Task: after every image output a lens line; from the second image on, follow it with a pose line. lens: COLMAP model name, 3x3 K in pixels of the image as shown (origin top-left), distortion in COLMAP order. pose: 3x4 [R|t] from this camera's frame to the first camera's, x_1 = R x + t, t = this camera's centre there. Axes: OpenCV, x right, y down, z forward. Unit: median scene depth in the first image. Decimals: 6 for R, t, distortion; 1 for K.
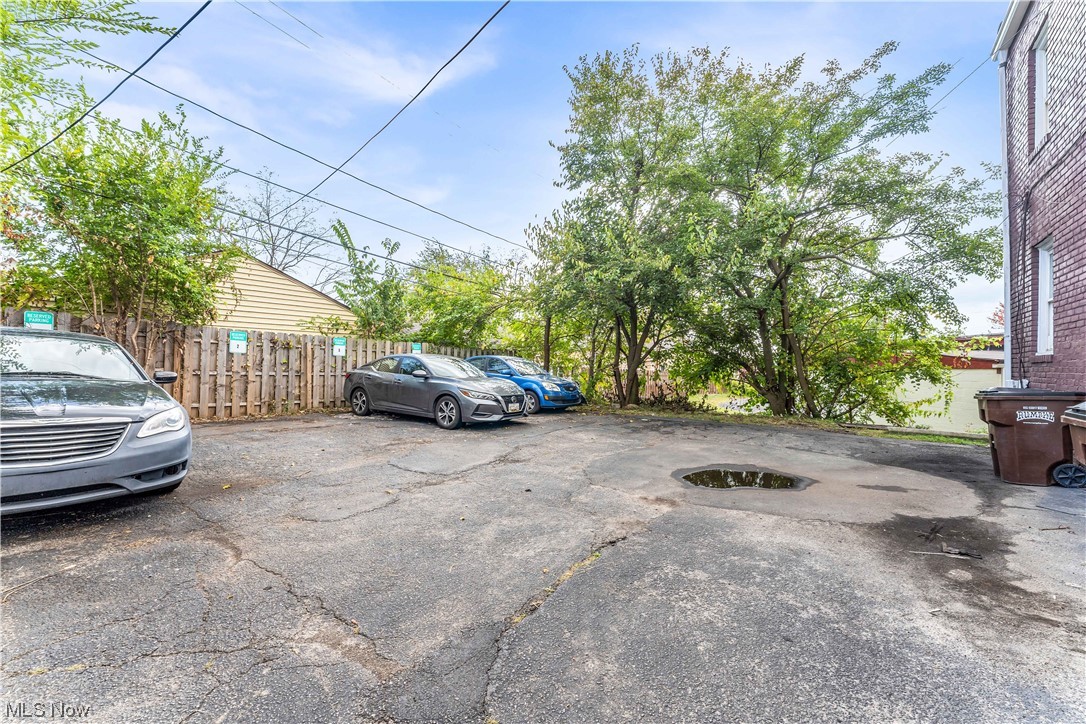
lens RADIAL K [[436.7, 0, 543.0], [0, 436.7, 362.0], [0, 0, 1]] dist [0.001129, -0.000049]
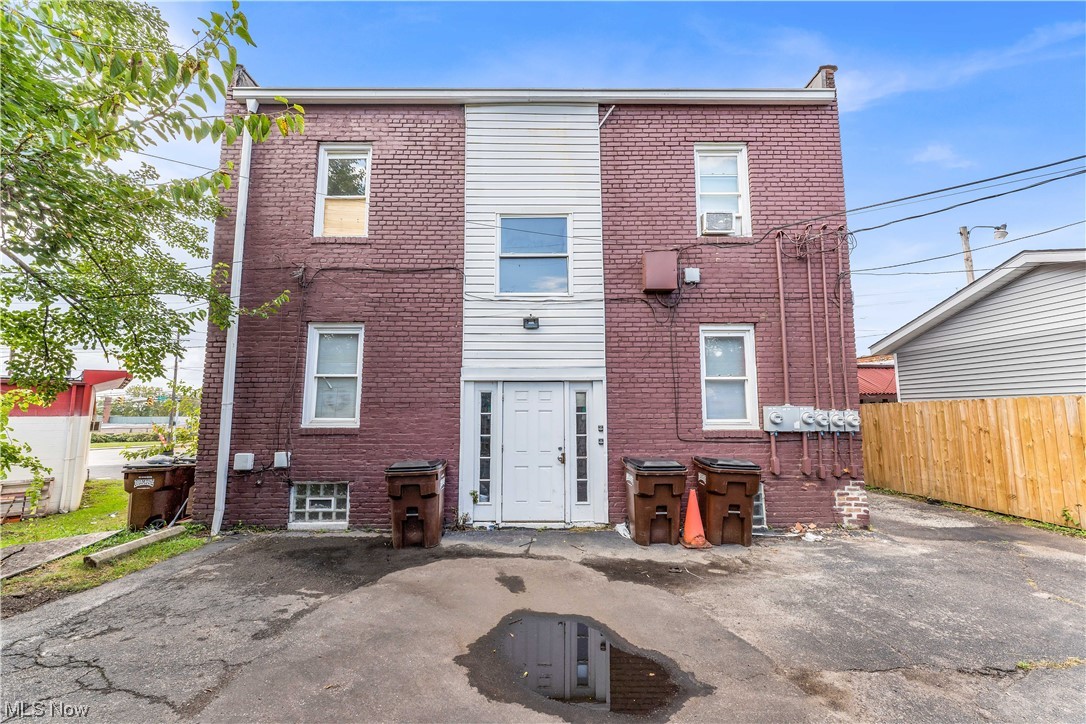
lens RADIAL K [[436.7, 0, 543.0], [0, 436.7, 362.0], [0, 0, 1]] dist [0.001129, -0.000049]
pose [[-0.607456, 0.086212, 0.789661, -0.059384], [-0.008464, 0.993334, -0.114959, -0.122625], [-0.794308, -0.076516, -0.602677, 2.469691]]
